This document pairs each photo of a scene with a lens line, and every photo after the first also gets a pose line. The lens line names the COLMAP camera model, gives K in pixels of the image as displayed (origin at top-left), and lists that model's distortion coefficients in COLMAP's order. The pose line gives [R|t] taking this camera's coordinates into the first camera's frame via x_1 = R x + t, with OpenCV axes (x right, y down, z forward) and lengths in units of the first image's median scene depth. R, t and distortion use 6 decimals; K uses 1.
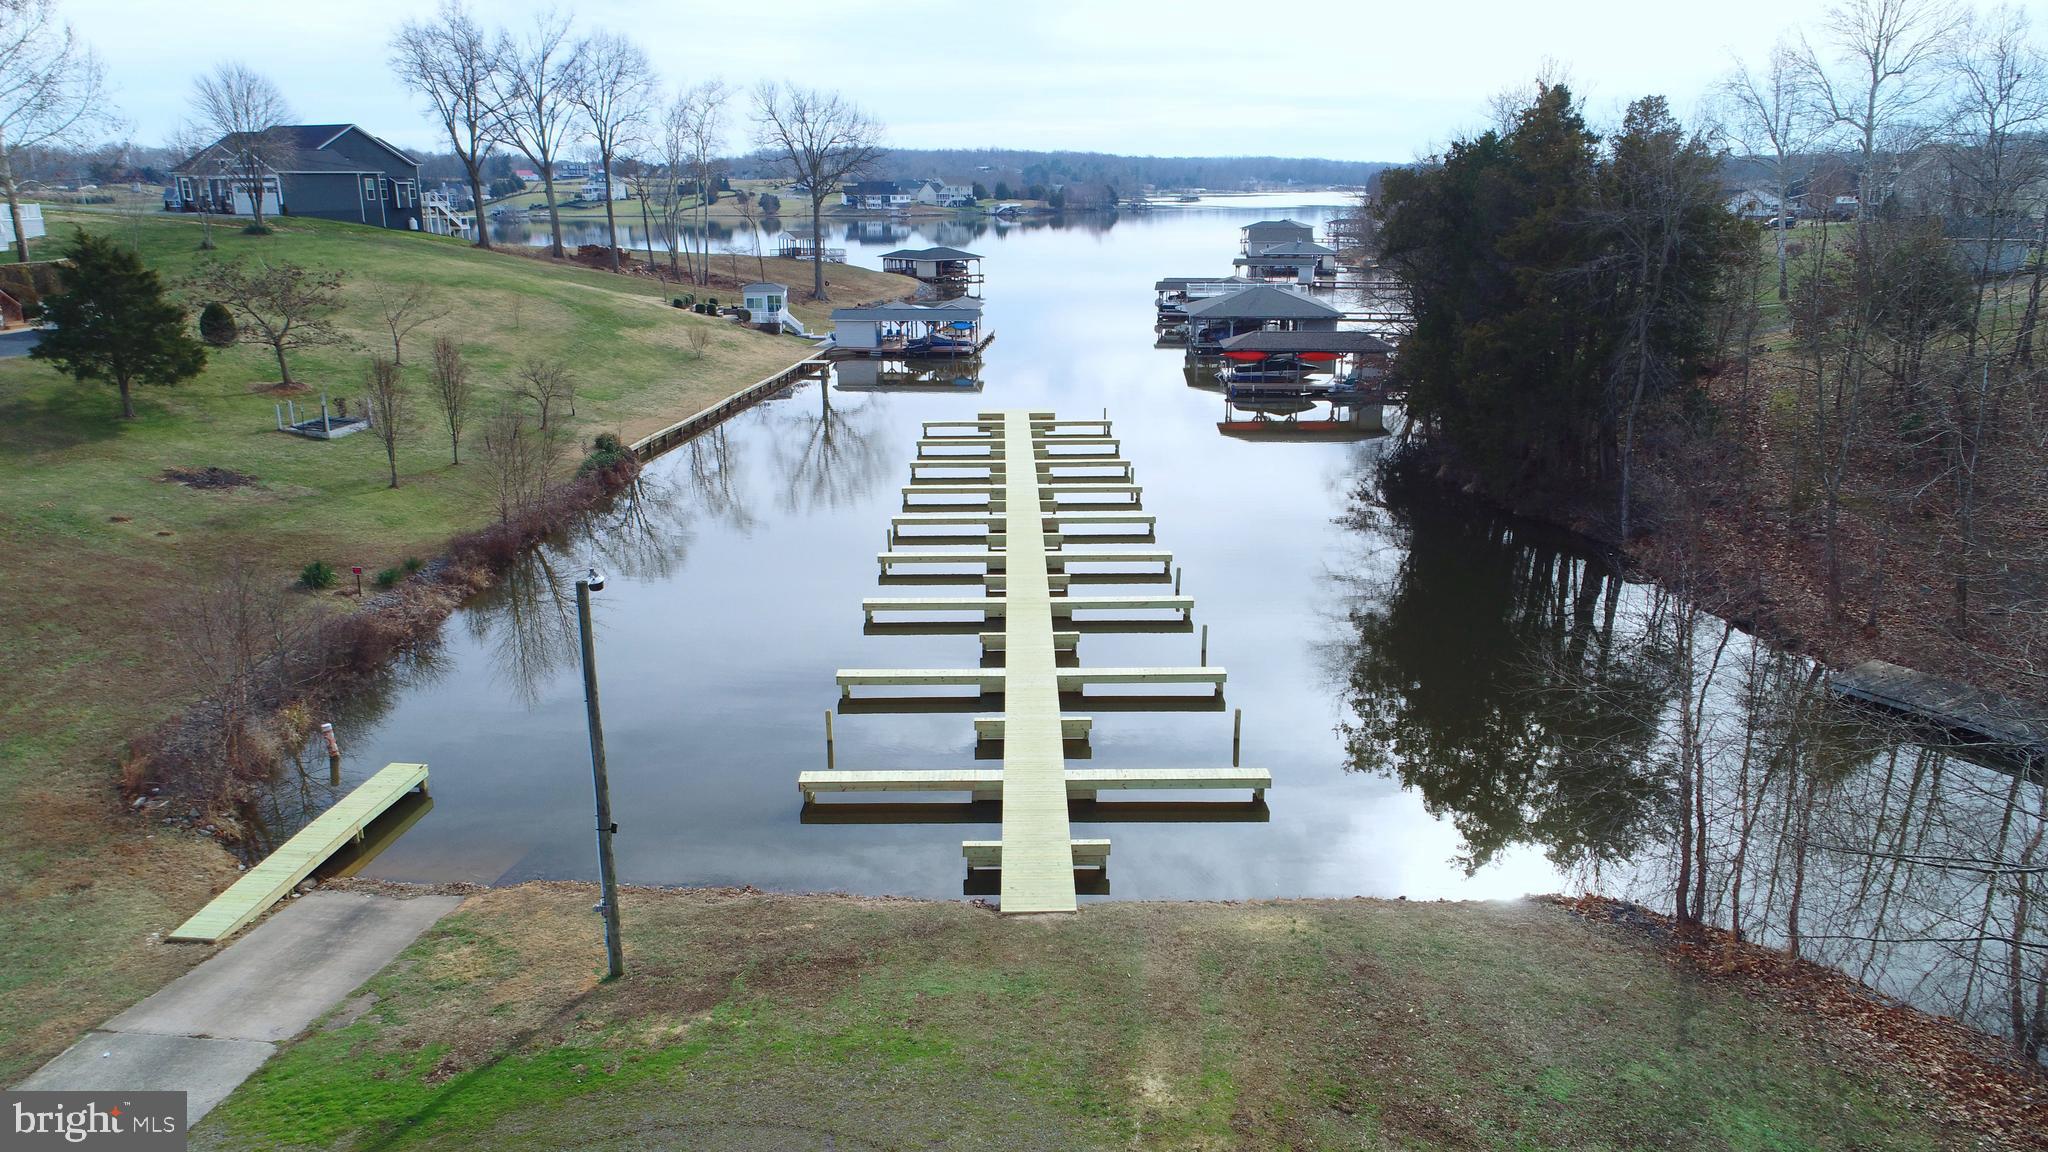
lens RADIAL K [[1380.4, 0, 1027.8], [0, 1380.4, 579.3], [0, 0, 1]] dist [-0.010147, 0.012730]
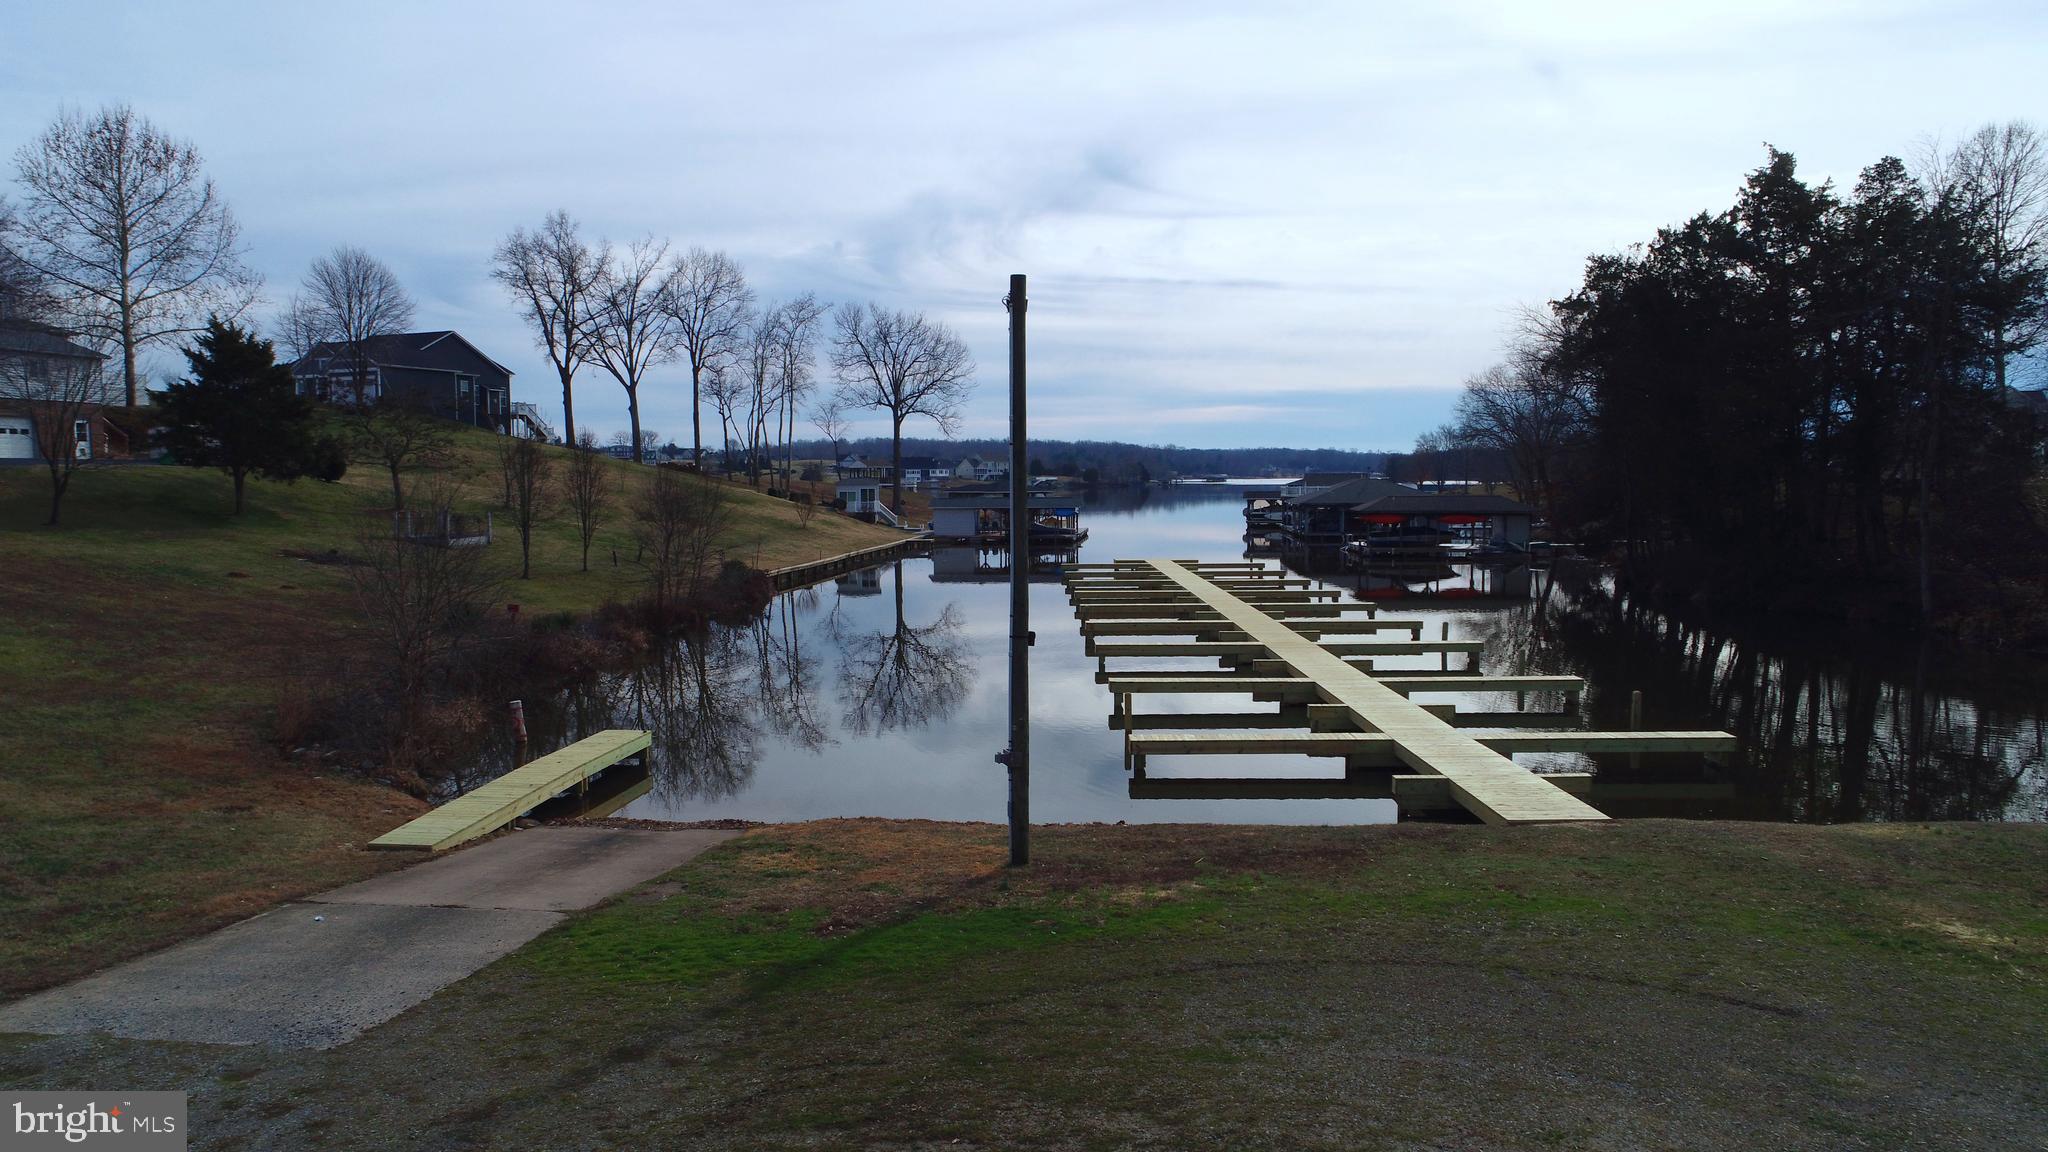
lens RADIAL K [[1380.4, 0, 1032.0], [0, 1380.4, 575.1], [0, 0, 1]] dist [-0.010147, 0.012730]
pose [[0.999922, 0.000815, -0.012487, -0.070832], [-0.003373, 0.978497, -0.206234, 0.072056], [0.012051, 0.206260, 0.978423, 0.070885]]
